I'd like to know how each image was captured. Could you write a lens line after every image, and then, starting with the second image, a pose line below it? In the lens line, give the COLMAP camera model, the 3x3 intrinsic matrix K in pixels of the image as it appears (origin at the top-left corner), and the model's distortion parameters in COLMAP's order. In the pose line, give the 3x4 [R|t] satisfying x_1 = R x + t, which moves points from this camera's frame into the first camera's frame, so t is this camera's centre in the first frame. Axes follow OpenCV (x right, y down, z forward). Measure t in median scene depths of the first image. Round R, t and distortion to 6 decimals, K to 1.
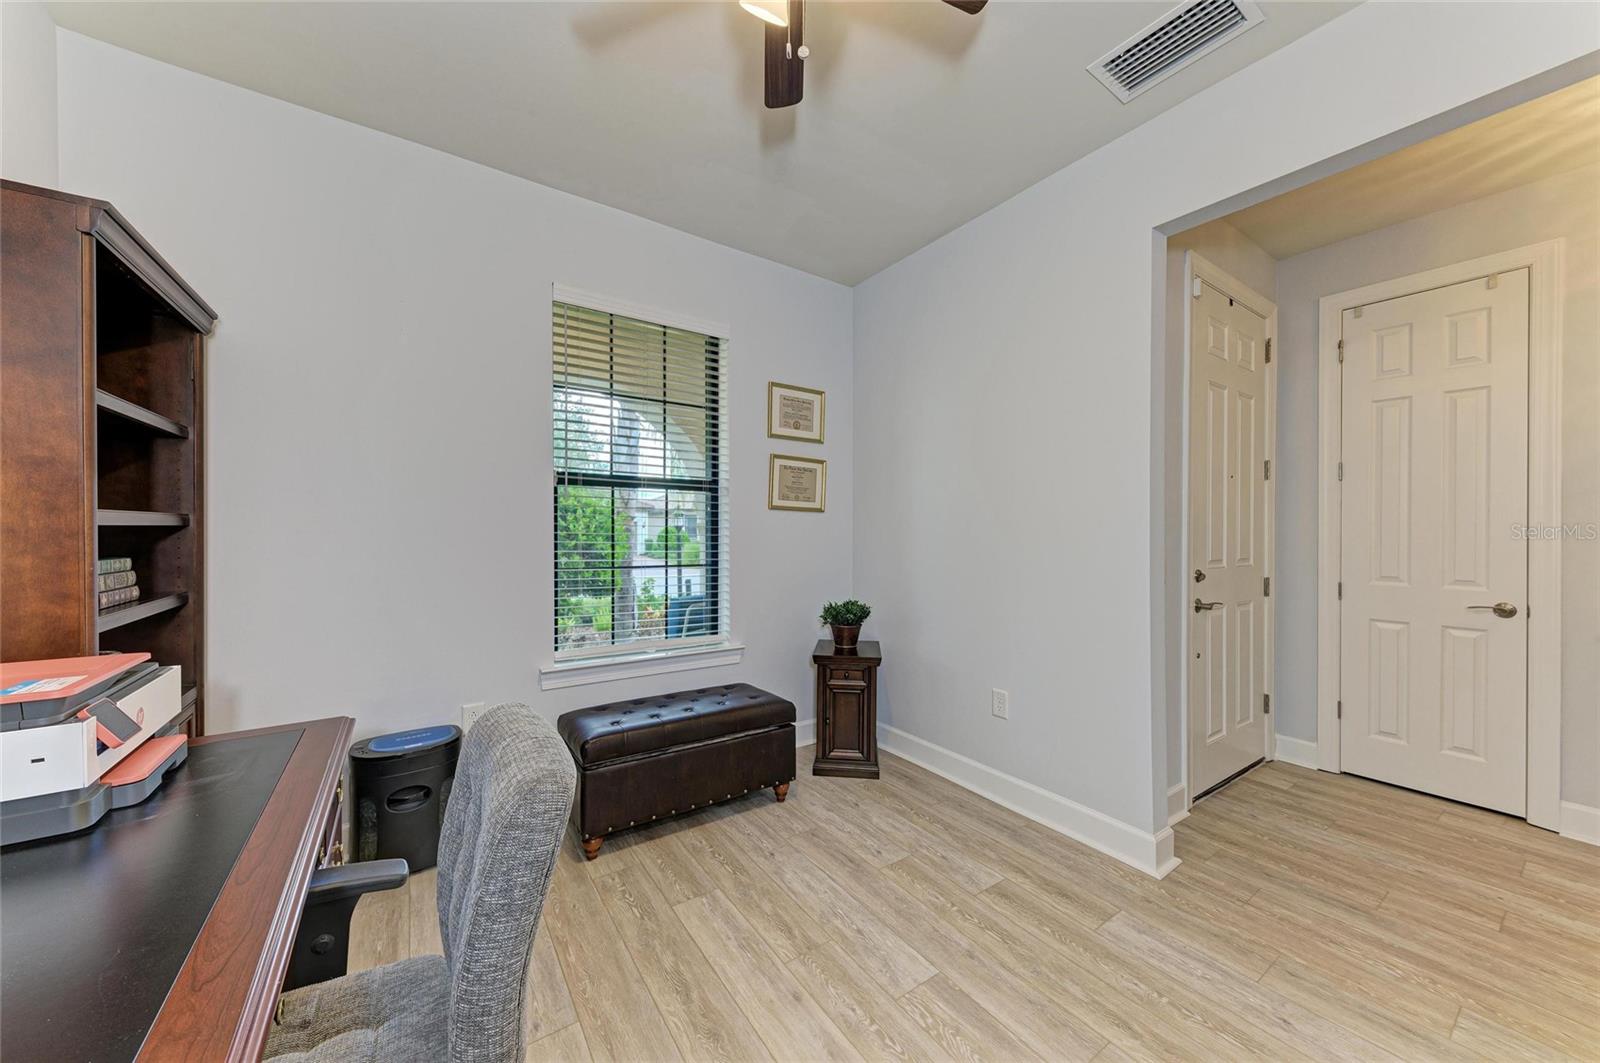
lens RADIAL K [[561.9, 0, 797.8], [0, 561.9, 533.9], [0, 0, 1]] dist [0.000368, -0.000054]
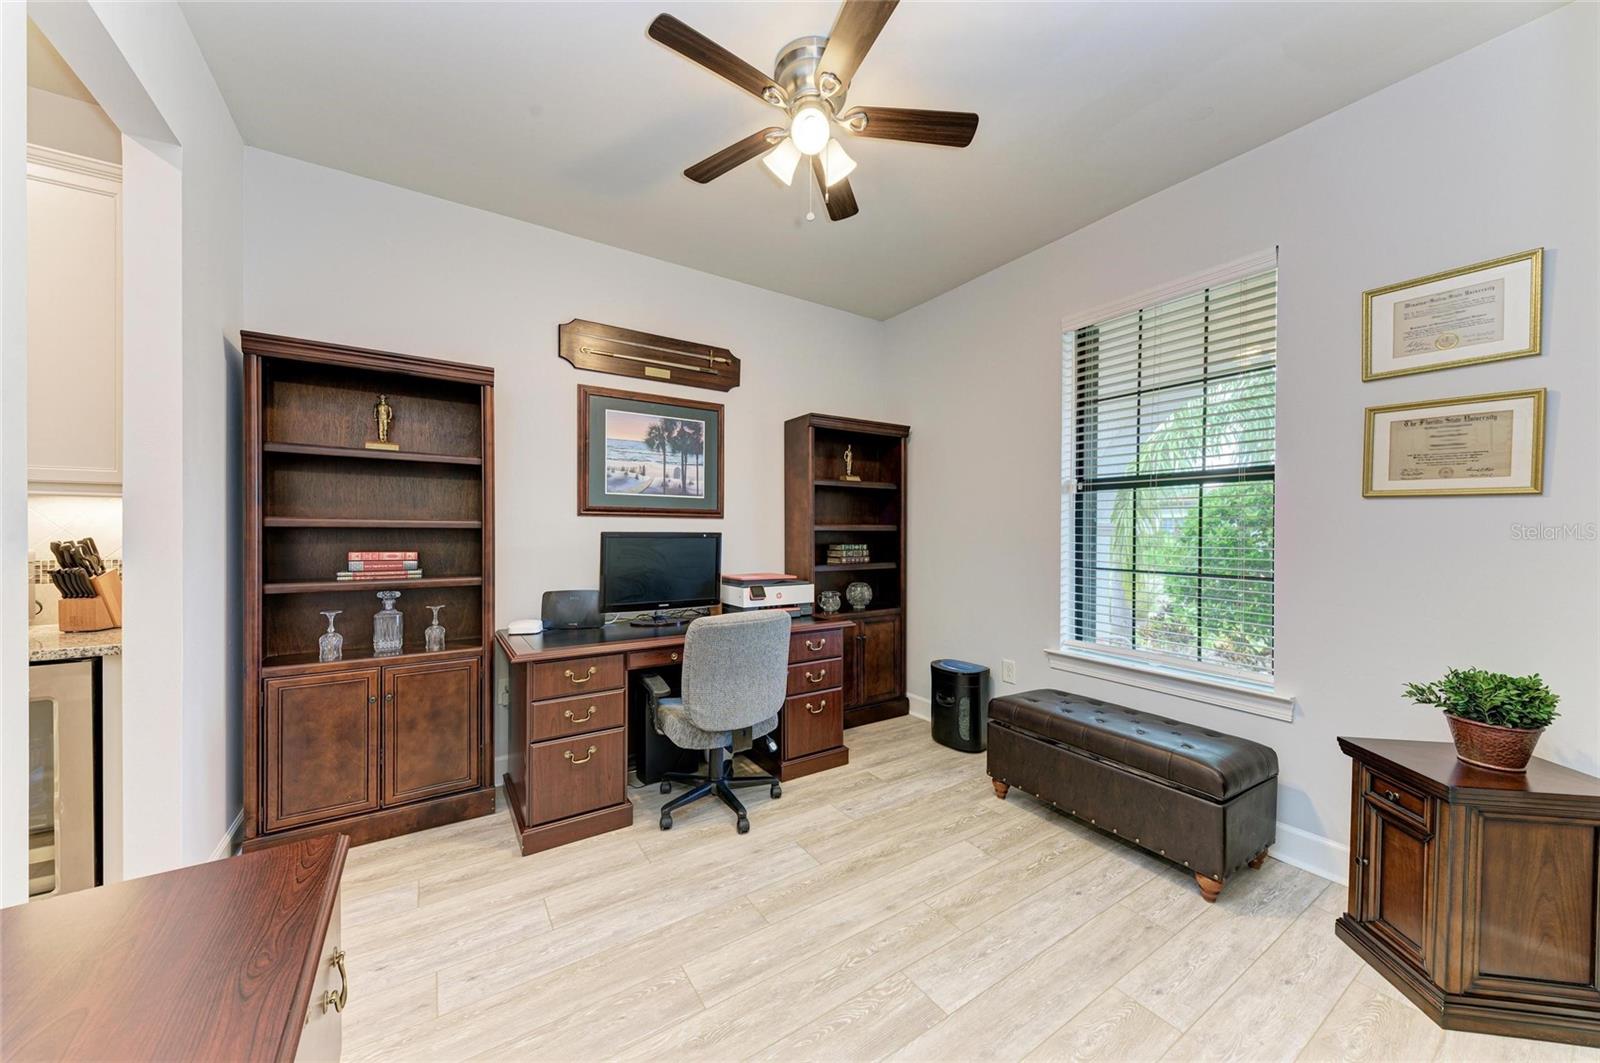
lens RADIAL K [[561.9, 0, 797.5], [0, 561.9, 535.8], [0, 0, 1]] dist [0.000368, -0.000054]
pose [[-0.030045, -0.001014, -0.999548, 0.746881], [-0.010786, 0.999942, -0.000690, 0.007208], [0.999490, 0.010761, -0.030055, 0.498231]]
